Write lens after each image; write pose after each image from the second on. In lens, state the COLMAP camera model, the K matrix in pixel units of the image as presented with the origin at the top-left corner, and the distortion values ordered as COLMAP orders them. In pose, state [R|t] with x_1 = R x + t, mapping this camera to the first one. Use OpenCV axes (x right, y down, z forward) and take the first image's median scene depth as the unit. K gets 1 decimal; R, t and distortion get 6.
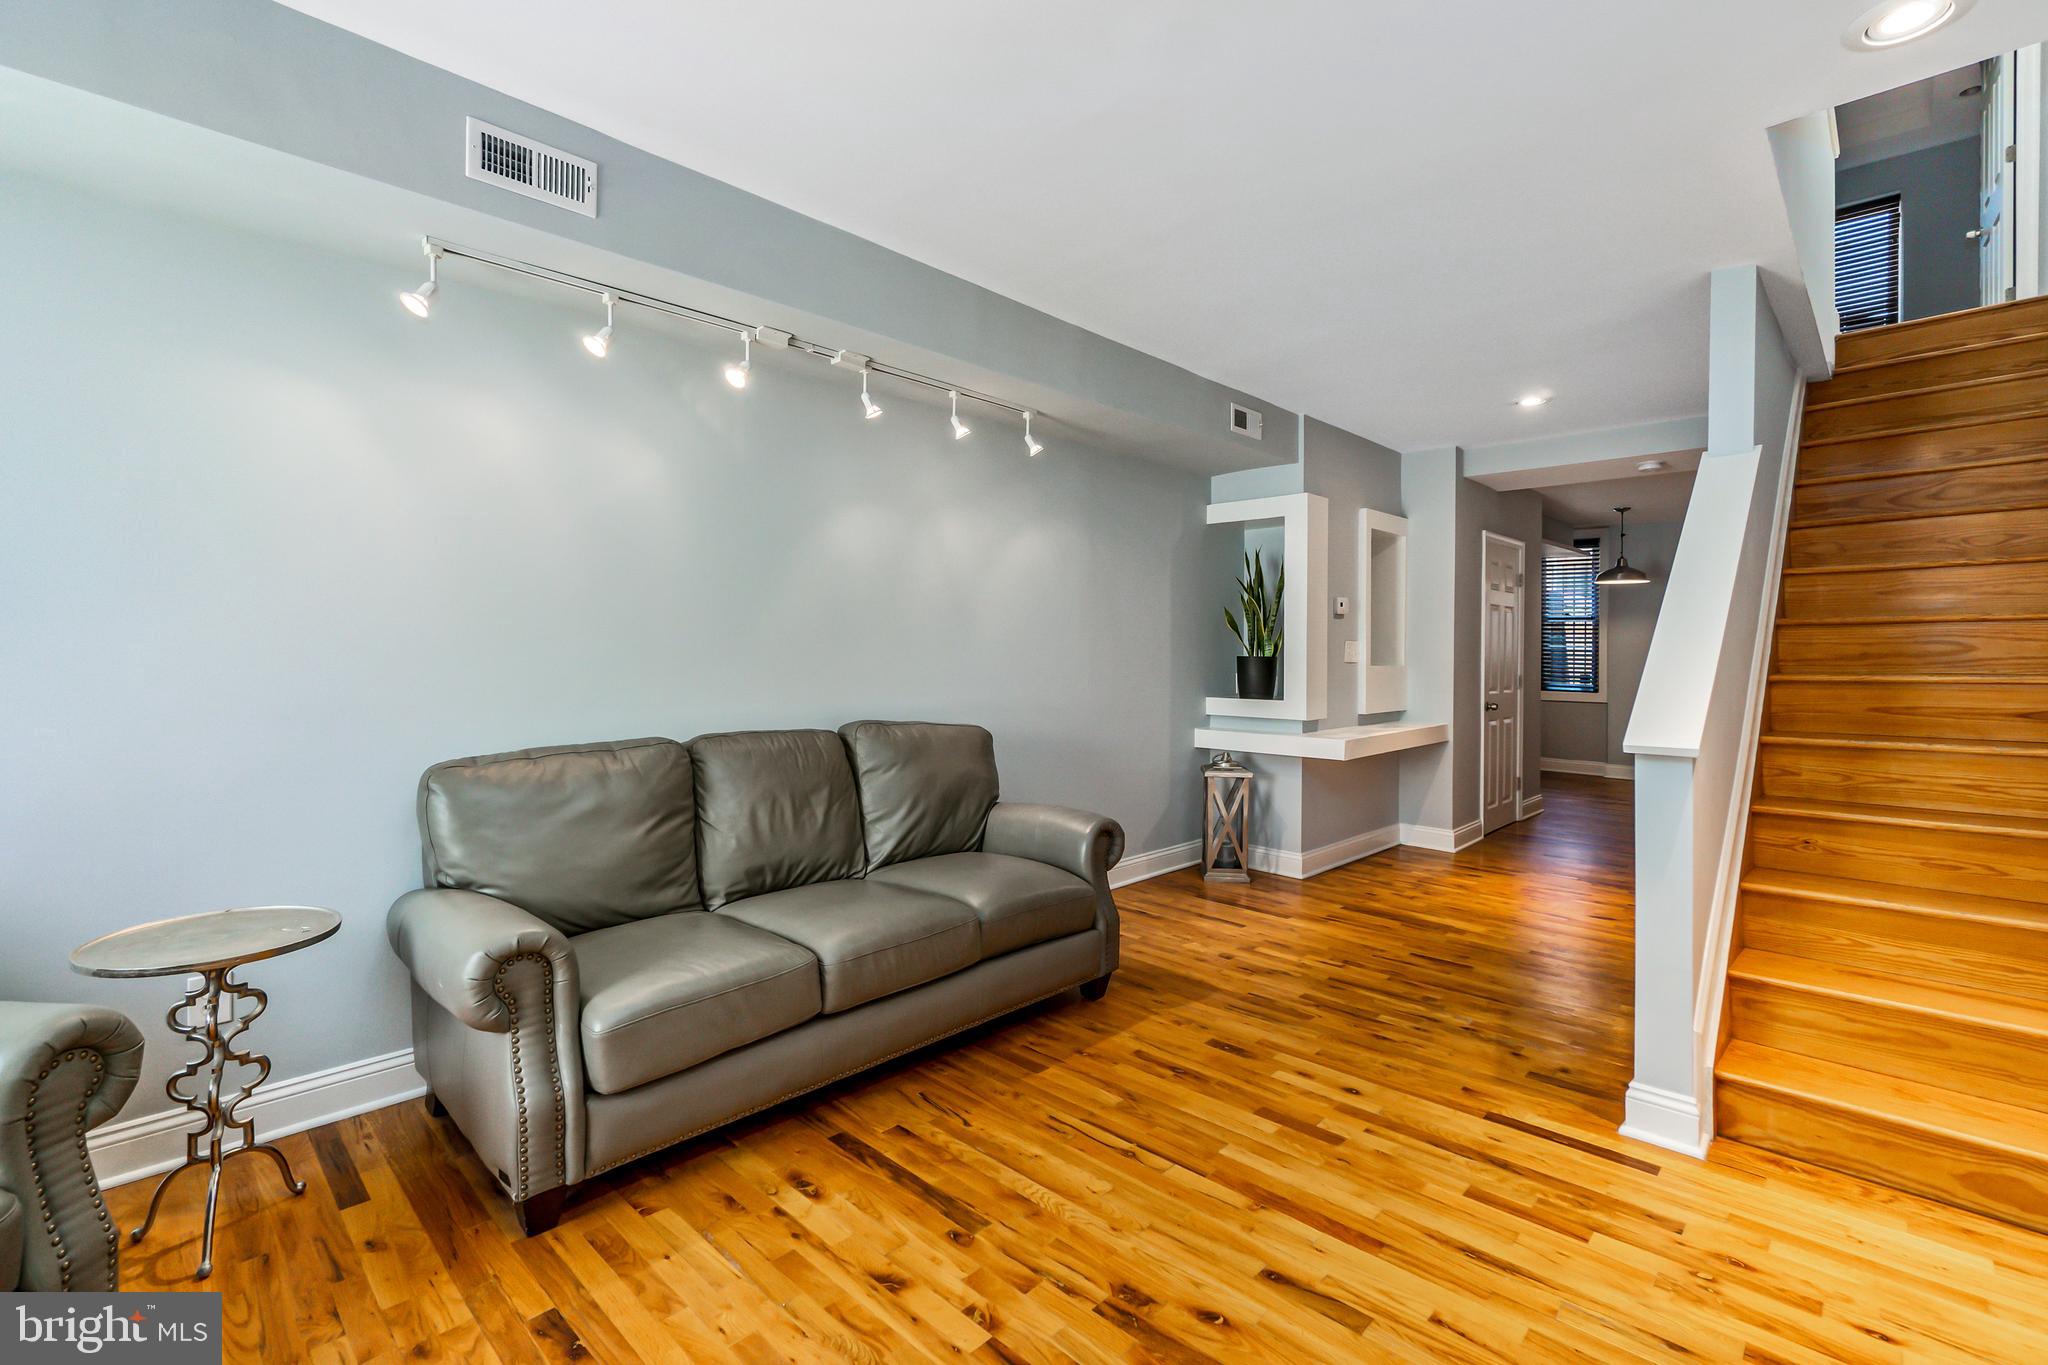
lens RADIAL K [[919.2, 0, 1012.4], [0, 919.2, 644.9], [0, 0, 1]] dist [0.000194, 0.001045]
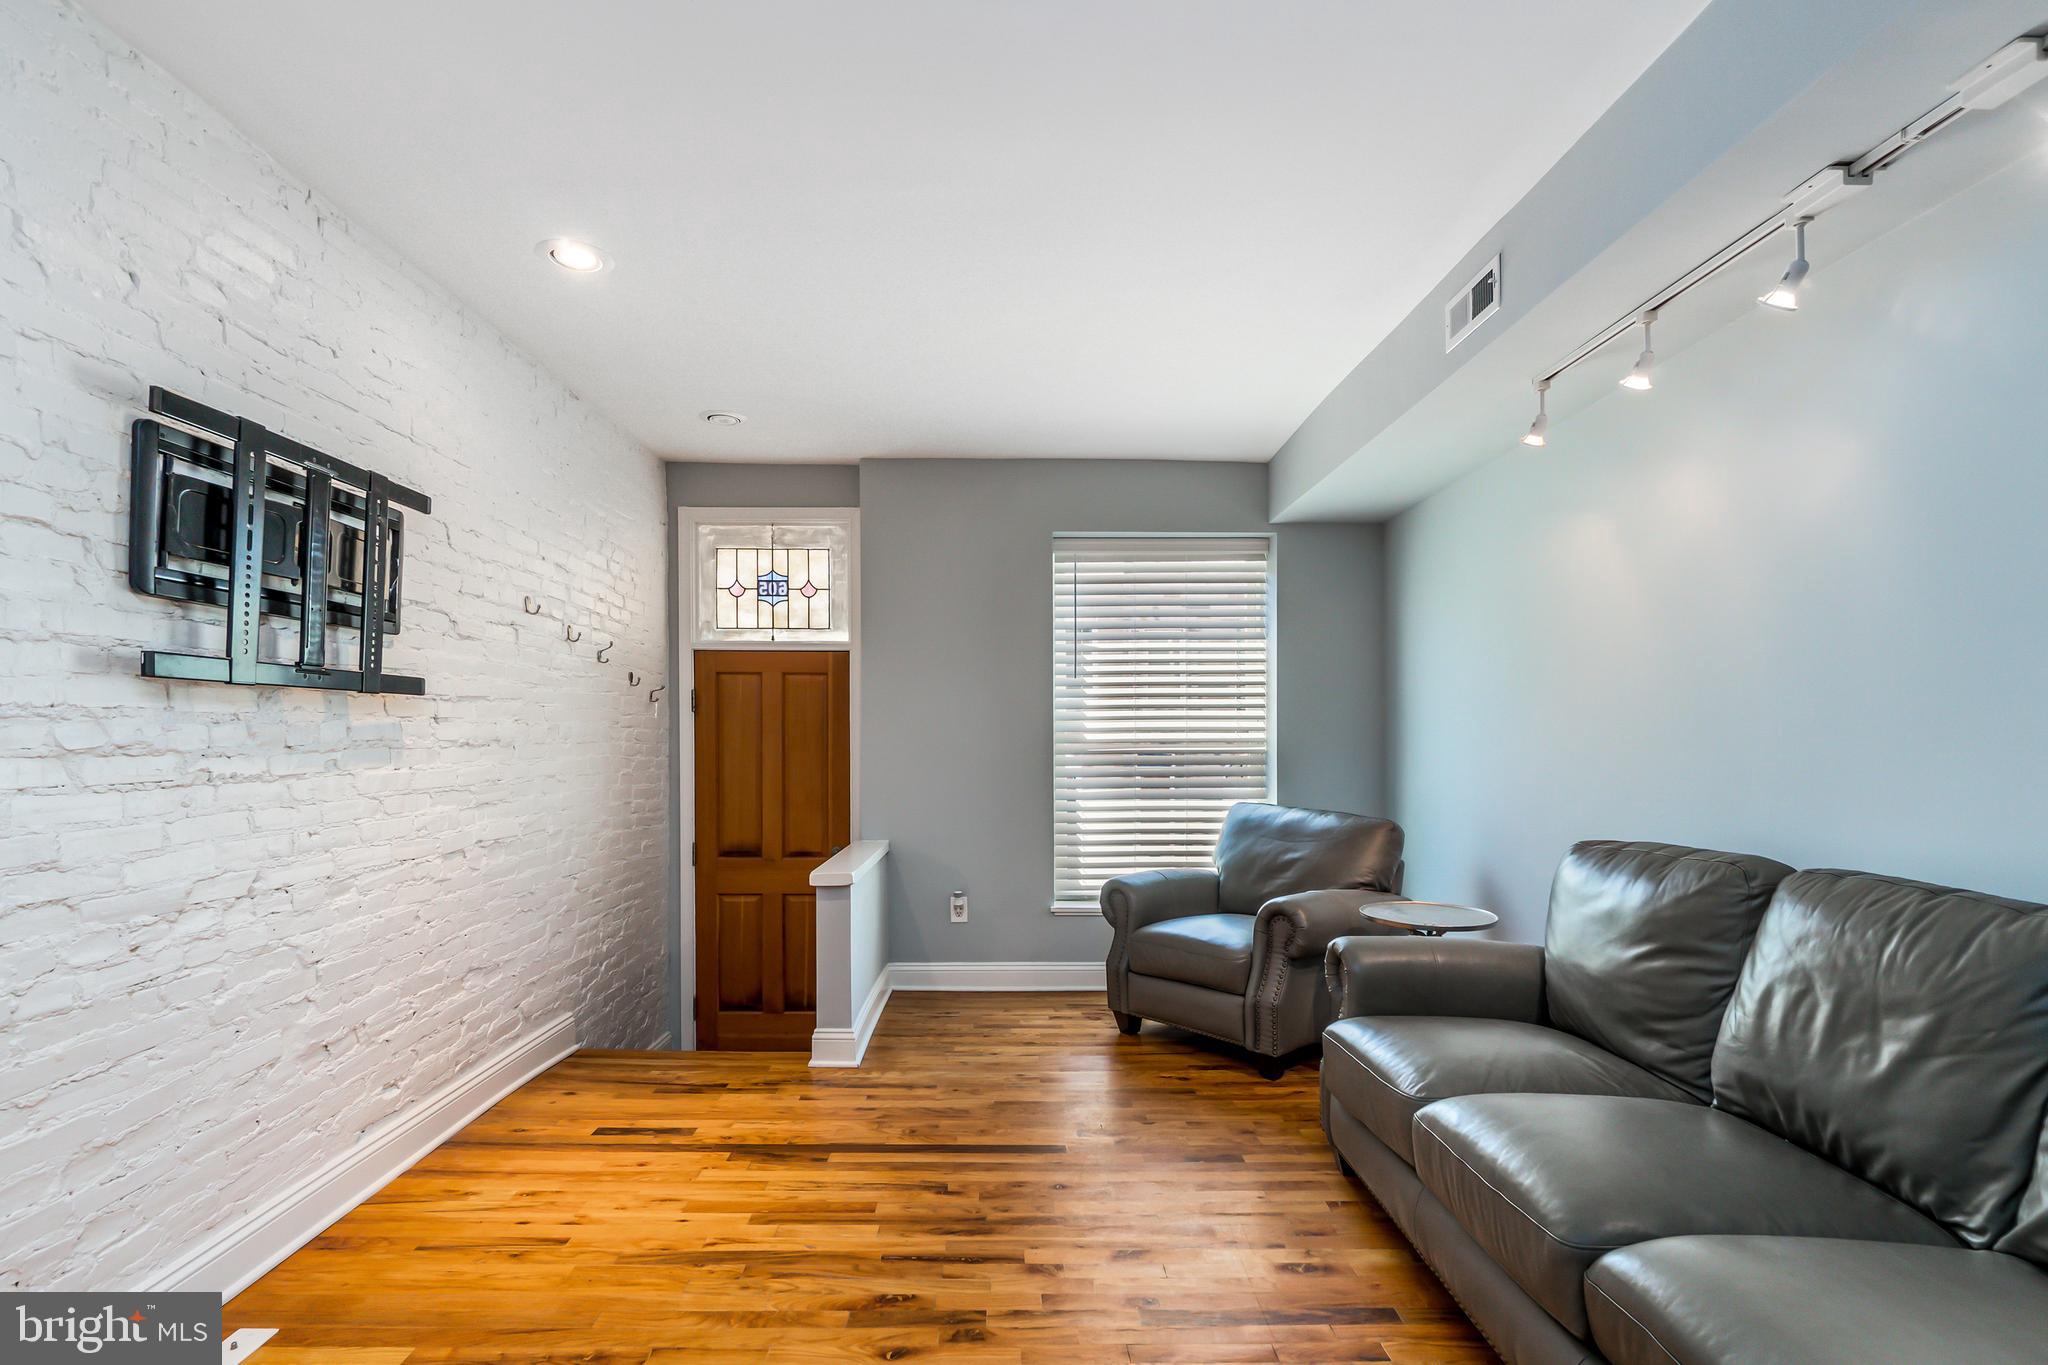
lens RADIAL K [[932.9, 0, 1033.6], [0, 932.9, 730.0], [0, 0, 1]] dist [0.000055, -0.000009]
pose [[-0.689507, -0.011665, -0.724185, 0.495691], [-0.000915, 0.999884, -0.015234, 0.013559], [0.724279, -0.009841, -0.689437, 1.029829]]
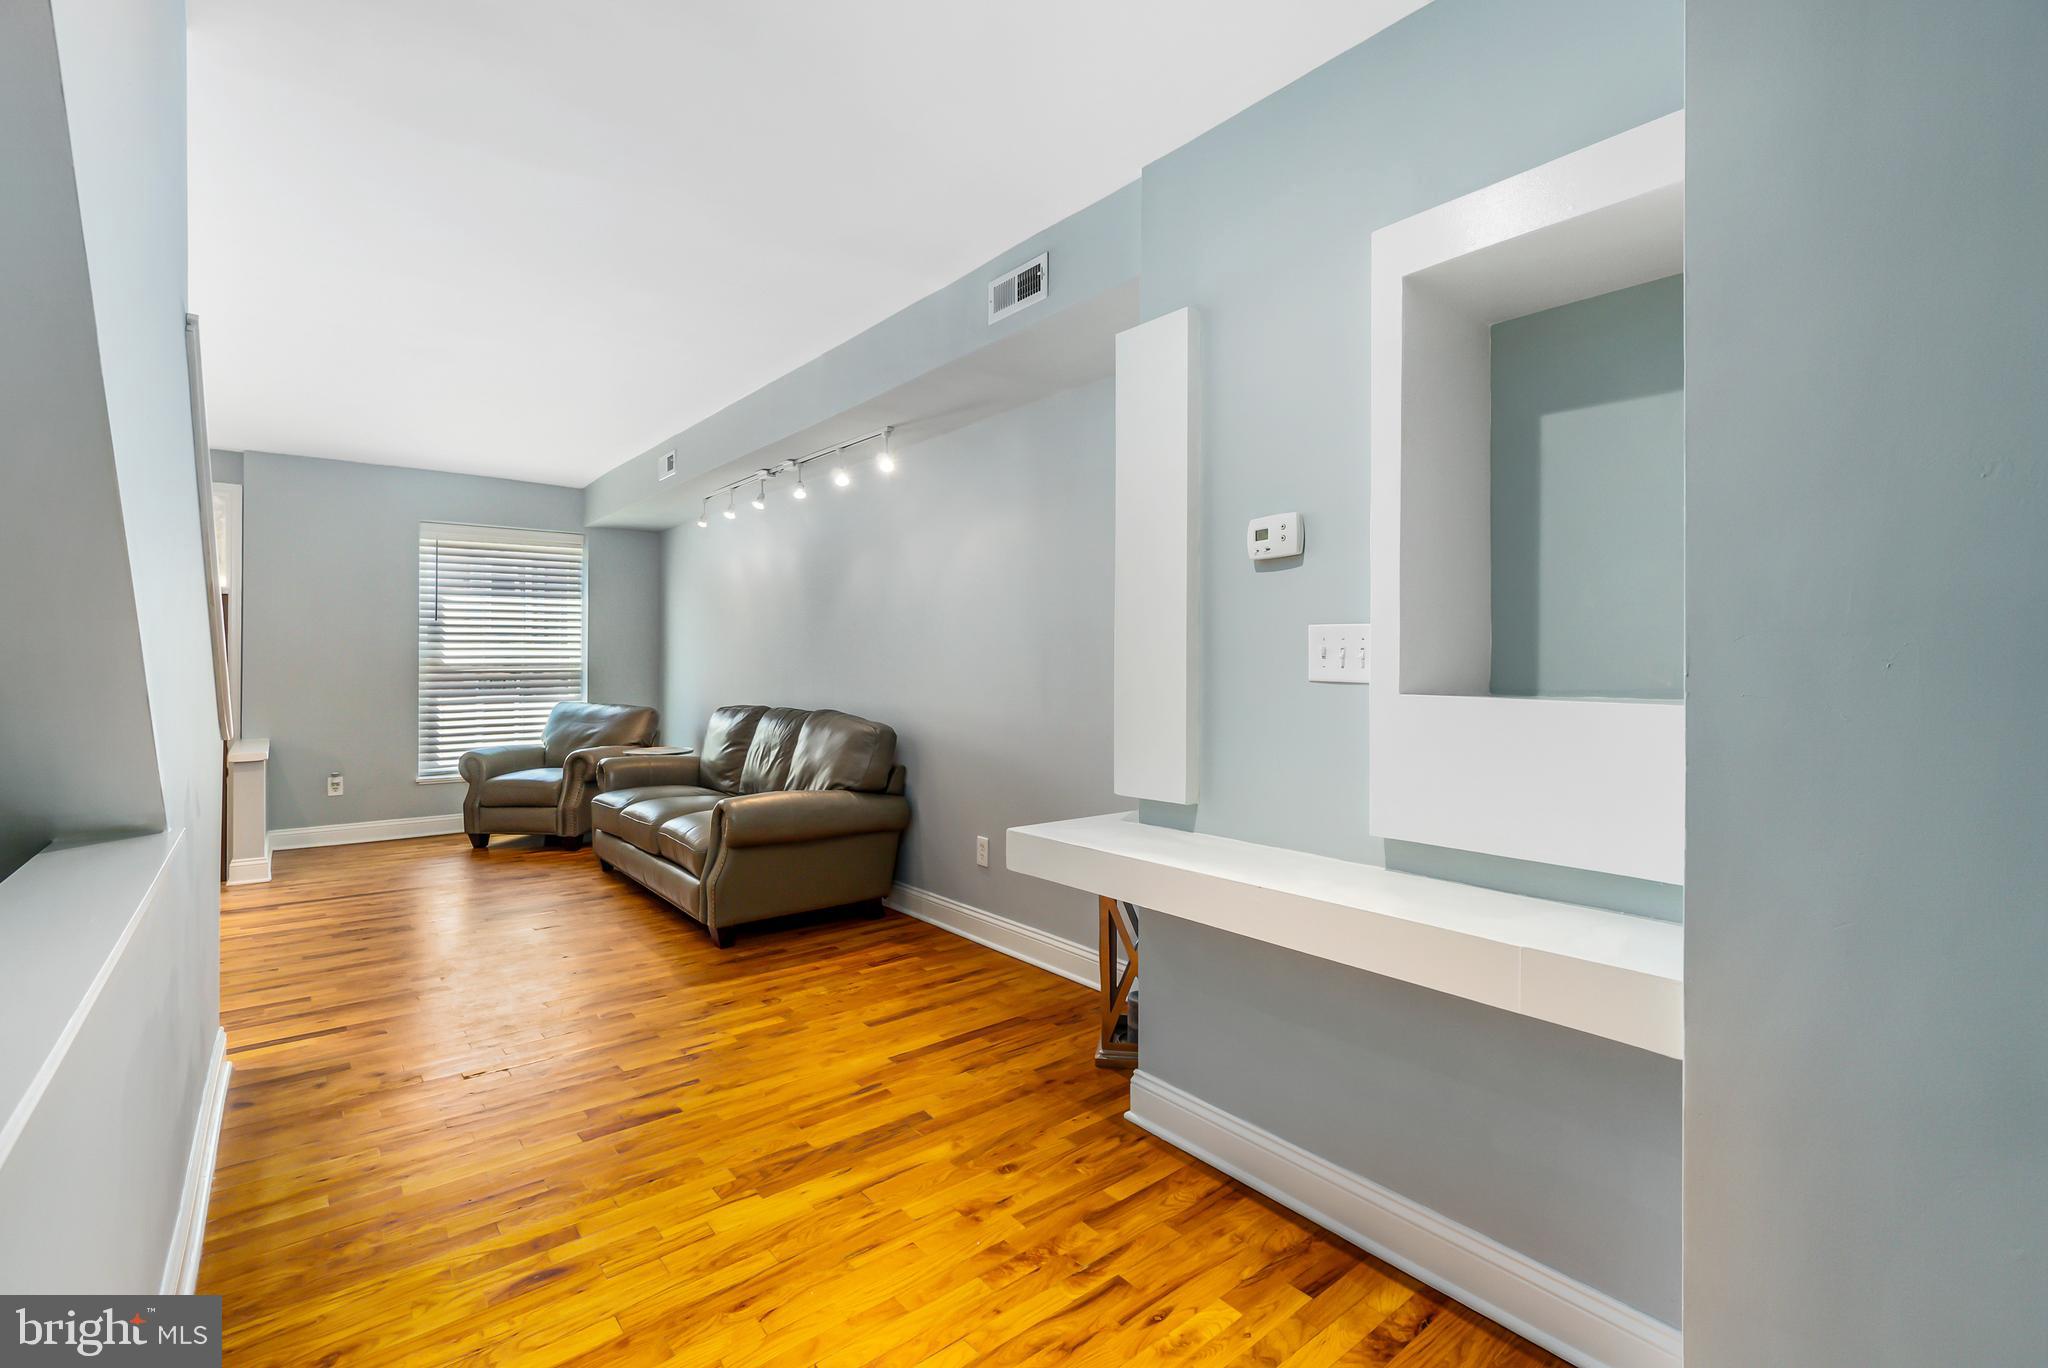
lens RADIAL K [[886.0, 0, 1029.3], [0, 886.0, 663.0], [0, 0, 1]] dist [-0.000235, 0.000025]
pose [[-0.091850, -0.005307, -0.995759, 1.282049], [0.004611, 0.999973, -0.005754, 0.024168], [0.995762, -0.005120, -0.091823, 1.603828]]
